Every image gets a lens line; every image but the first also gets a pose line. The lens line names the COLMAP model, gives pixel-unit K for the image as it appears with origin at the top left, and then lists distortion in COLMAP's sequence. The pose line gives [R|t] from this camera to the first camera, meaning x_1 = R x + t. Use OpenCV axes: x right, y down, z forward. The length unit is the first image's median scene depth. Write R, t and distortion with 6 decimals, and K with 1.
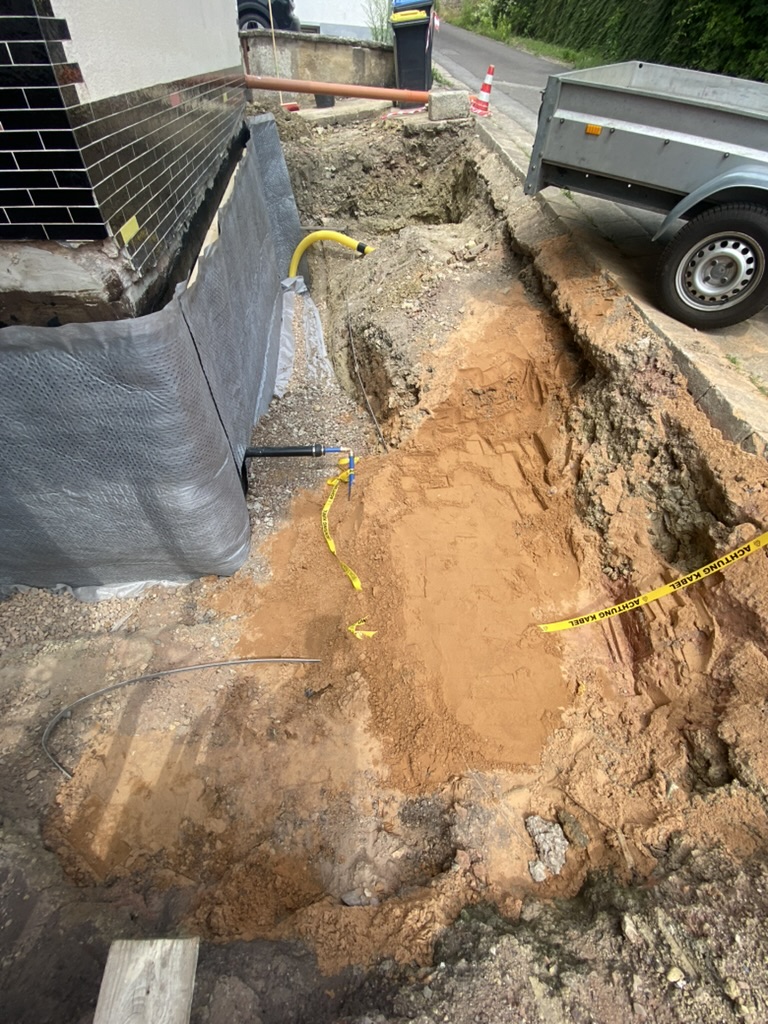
lens RADIAL K [[417.9, 0, 383.3], [0, 417.9, 518.6], [0, 0, 1]] dist [-0.003264, -0.000490]
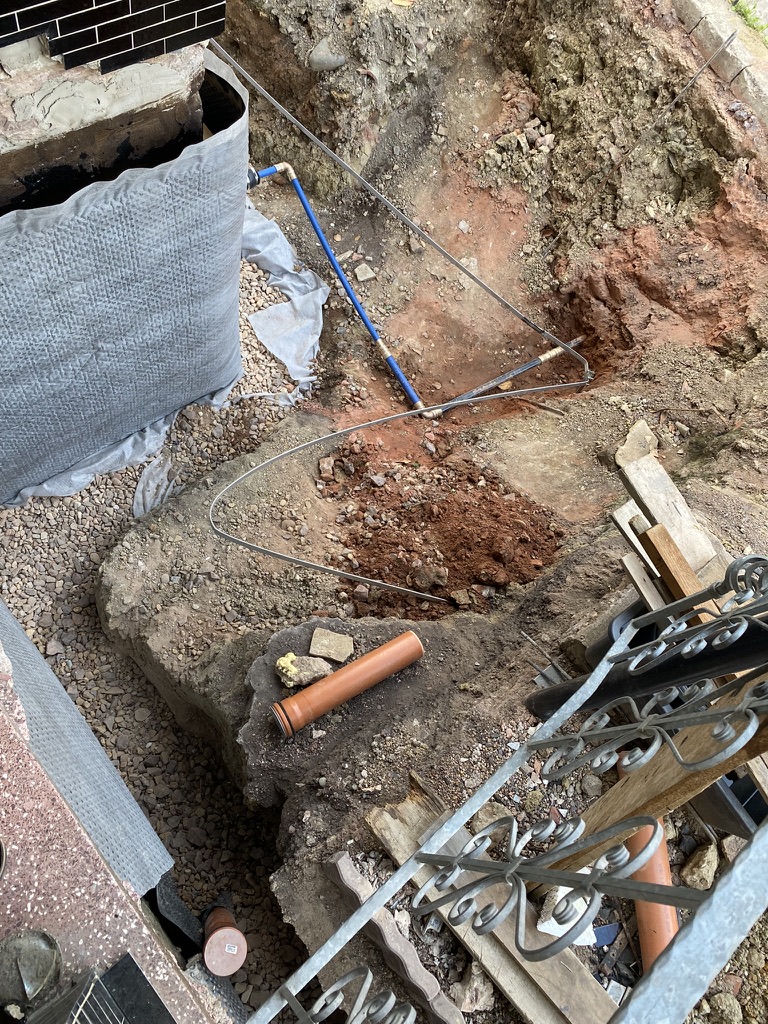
lens RADIAL K [[778.3, 0, 384.0], [0, 778.3, 509.4], [0, 0, 1]] dist [0.015282, 0.002489]
pose [[0.827960, -0.450288, 0.334249, -1.034357], [0.264251, 0.838986, 0.475683, -0.408127], [-0.494625, -0.305520, 0.813636, -0.554786]]
